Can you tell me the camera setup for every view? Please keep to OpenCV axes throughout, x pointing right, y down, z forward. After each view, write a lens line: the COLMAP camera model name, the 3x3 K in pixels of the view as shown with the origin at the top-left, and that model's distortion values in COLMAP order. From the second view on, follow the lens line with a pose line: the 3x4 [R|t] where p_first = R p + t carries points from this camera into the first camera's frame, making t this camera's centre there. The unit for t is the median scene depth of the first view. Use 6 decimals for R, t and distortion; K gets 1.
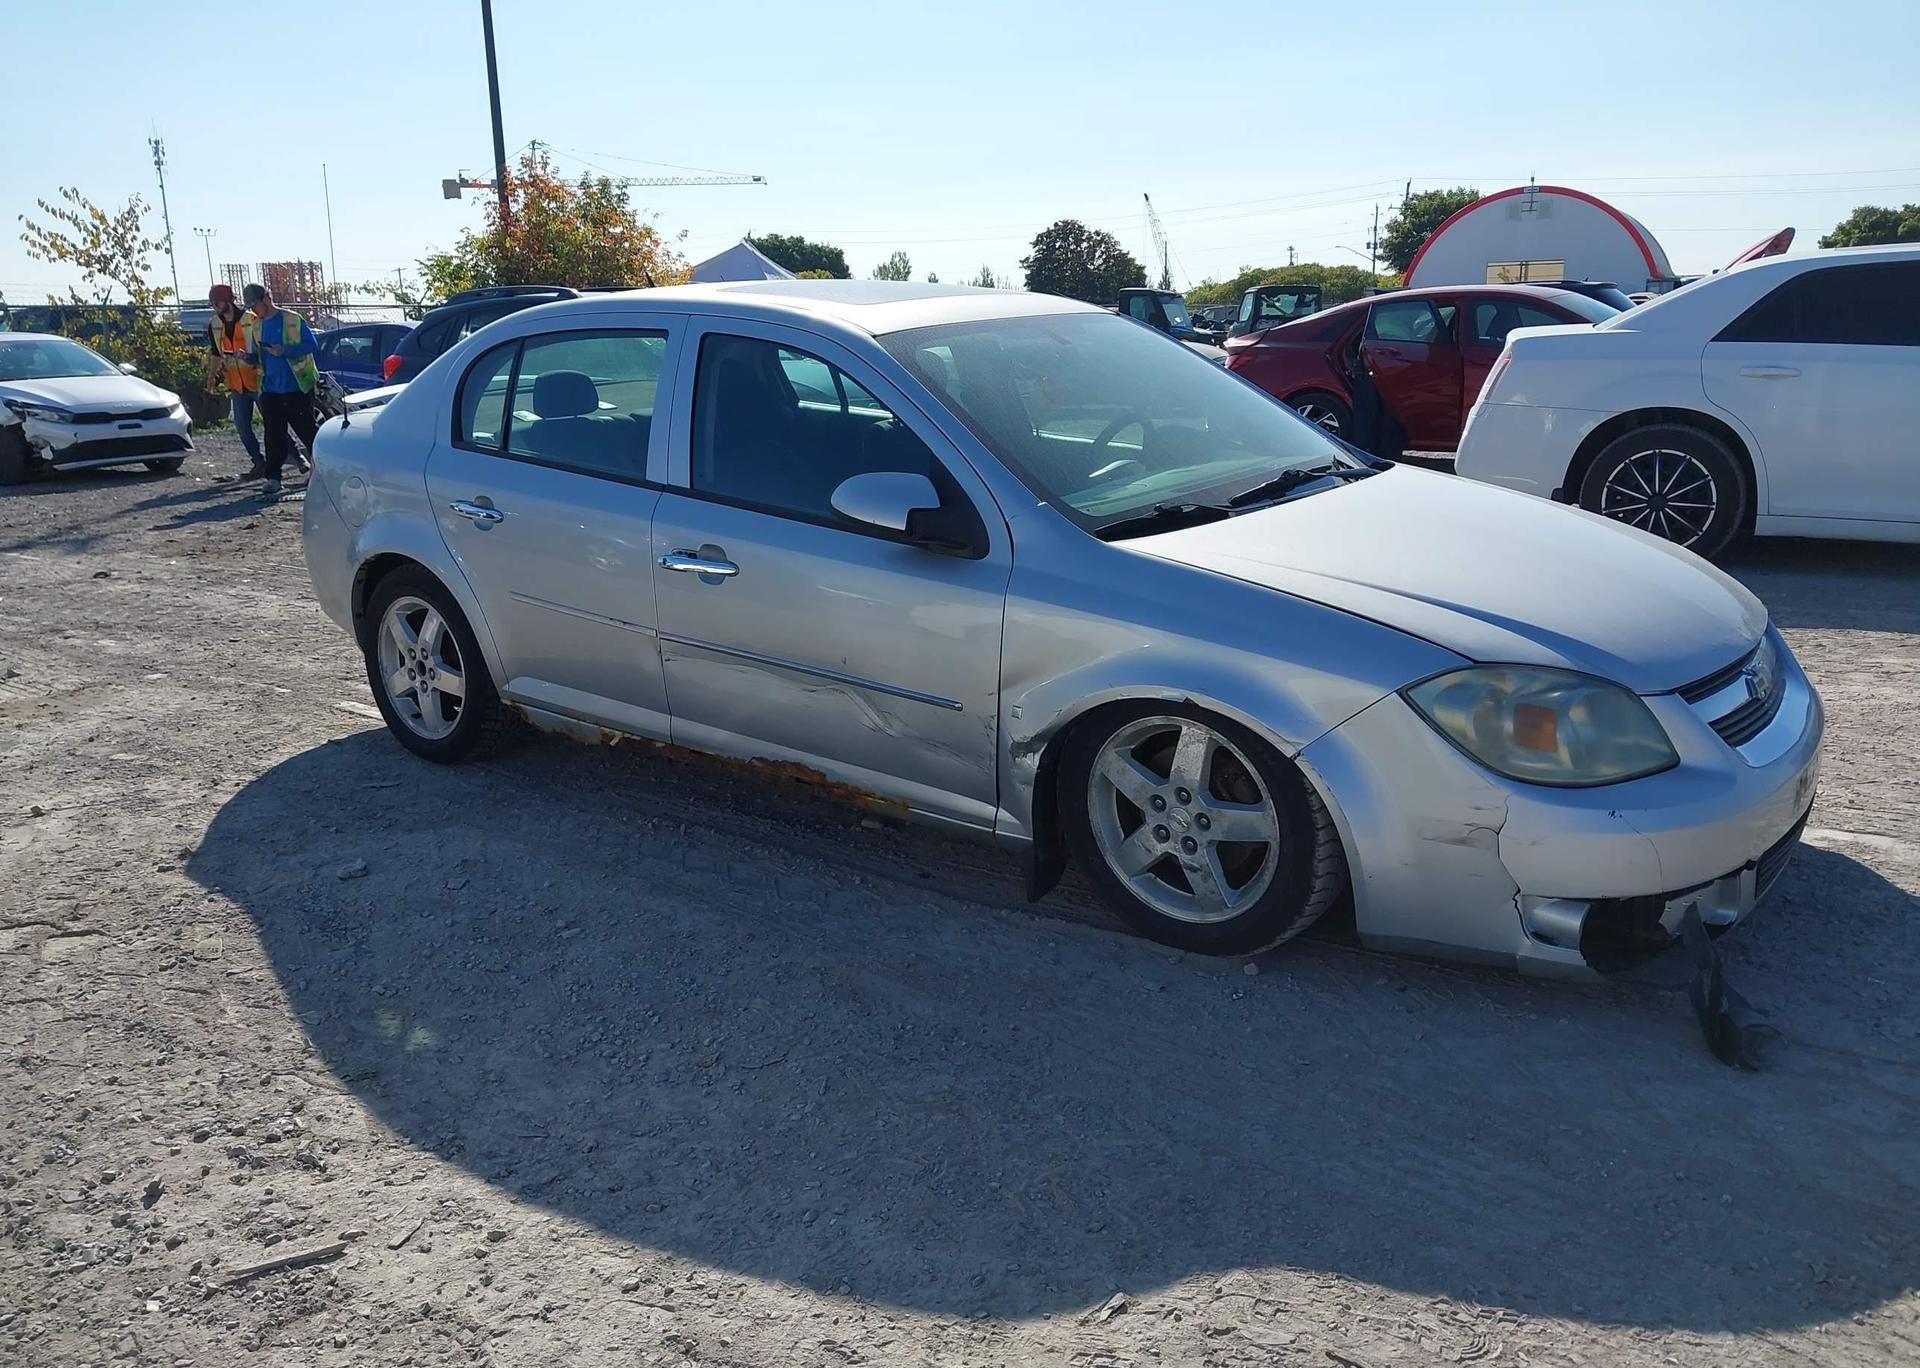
lens RADIAL K [[1584.9, 0, 968.1], [0, 1584.9, 679.1], [0, 0, 1]] dist [0.005222, -0.028844]
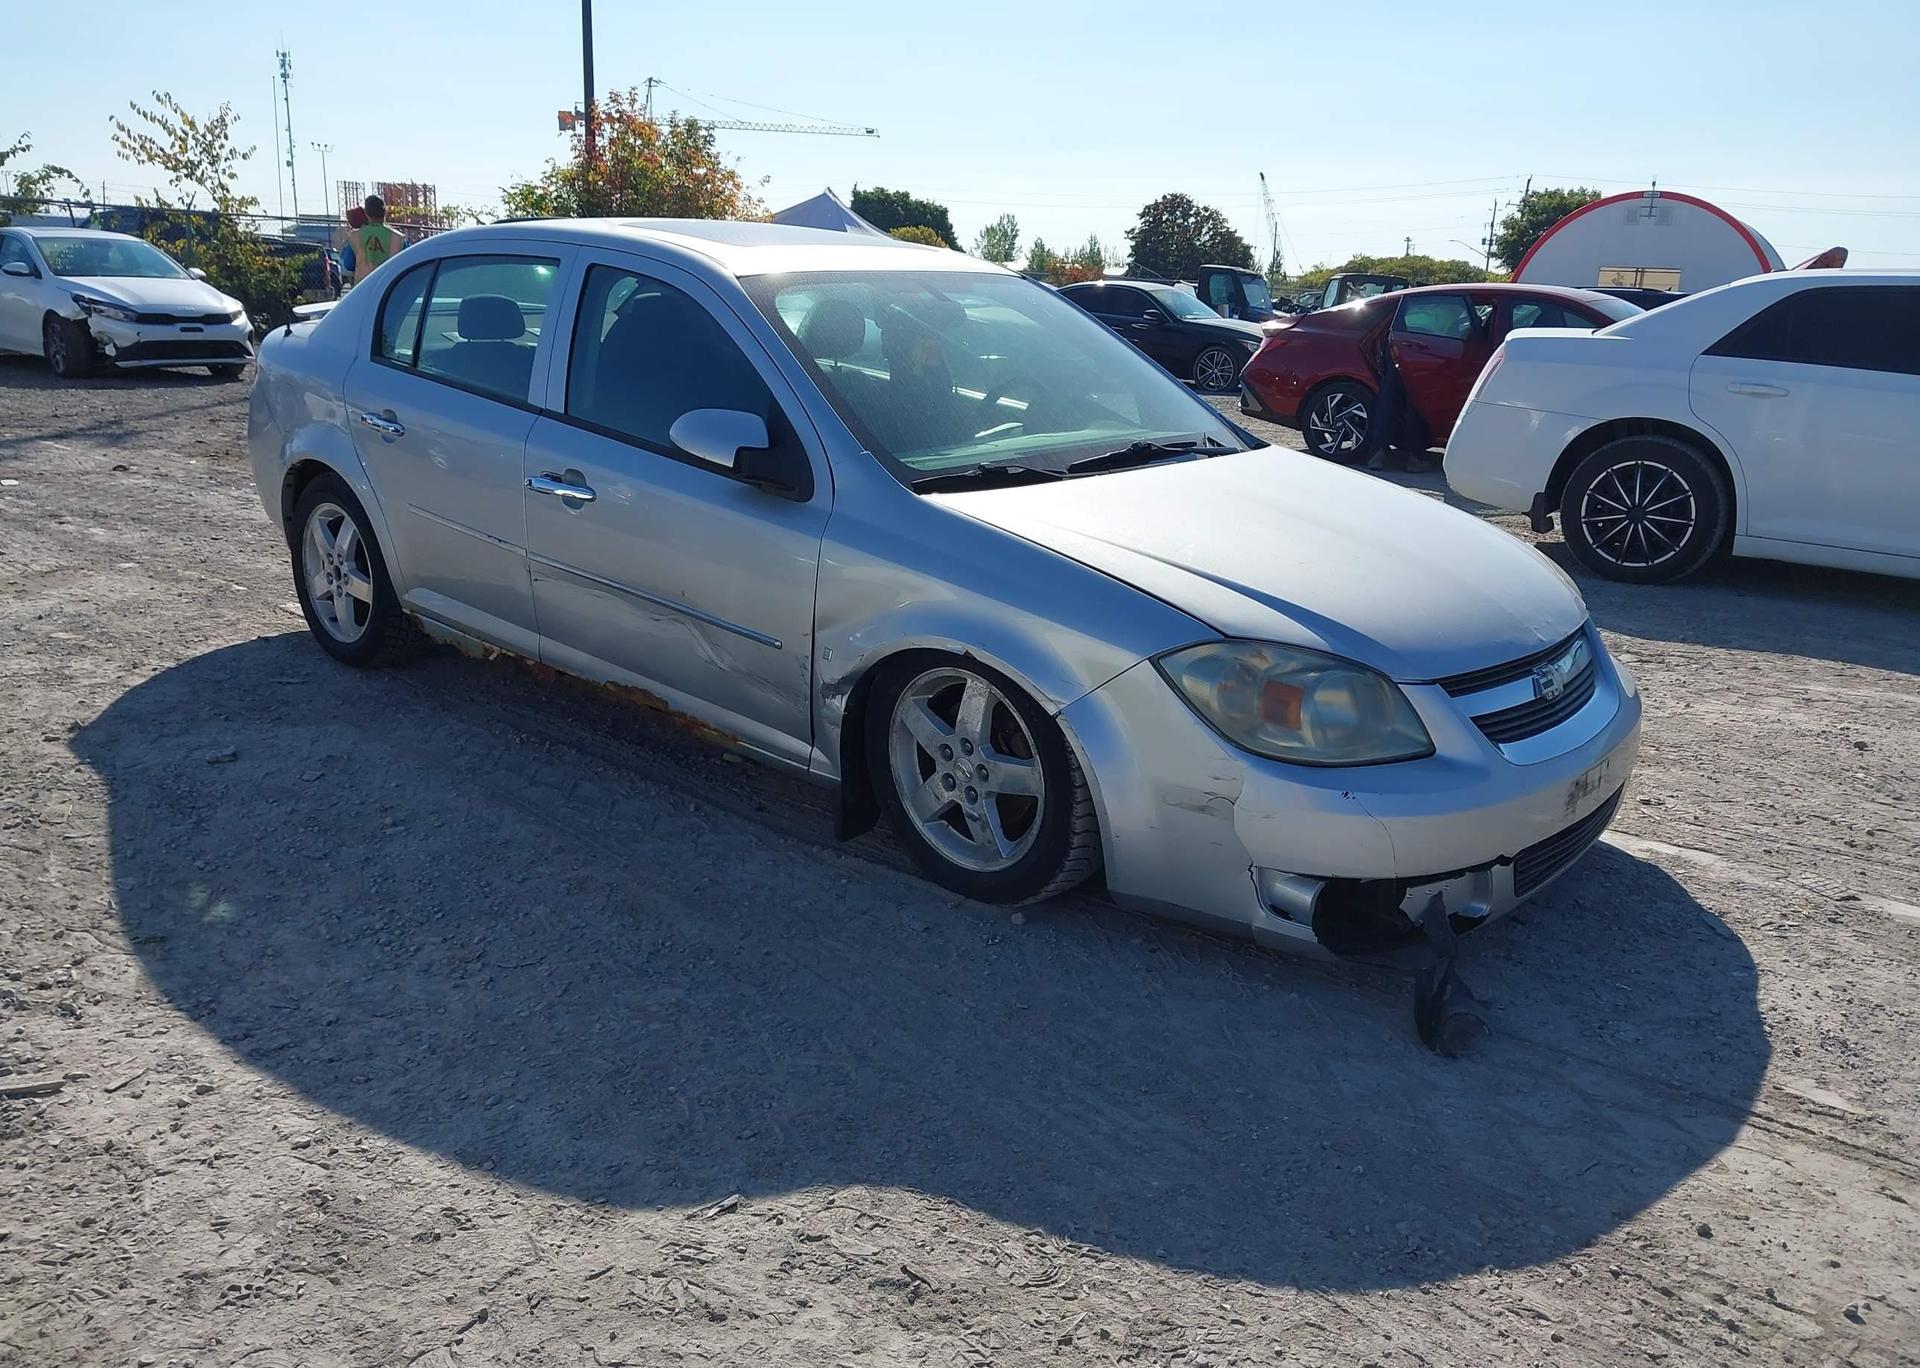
lens RADIAL K [[1584.9, 0, 960.5], [0, 1584.9, 689.0], [0, 0, 1]] dist [0.005222, -0.028844]
pose [[0.995135, 0.084259, -0.051053, 0.152880], [-0.082849, 0.996136, 0.029142, 0.005922], [0.053311, -0.024771, 0.998271, -0.019238]]
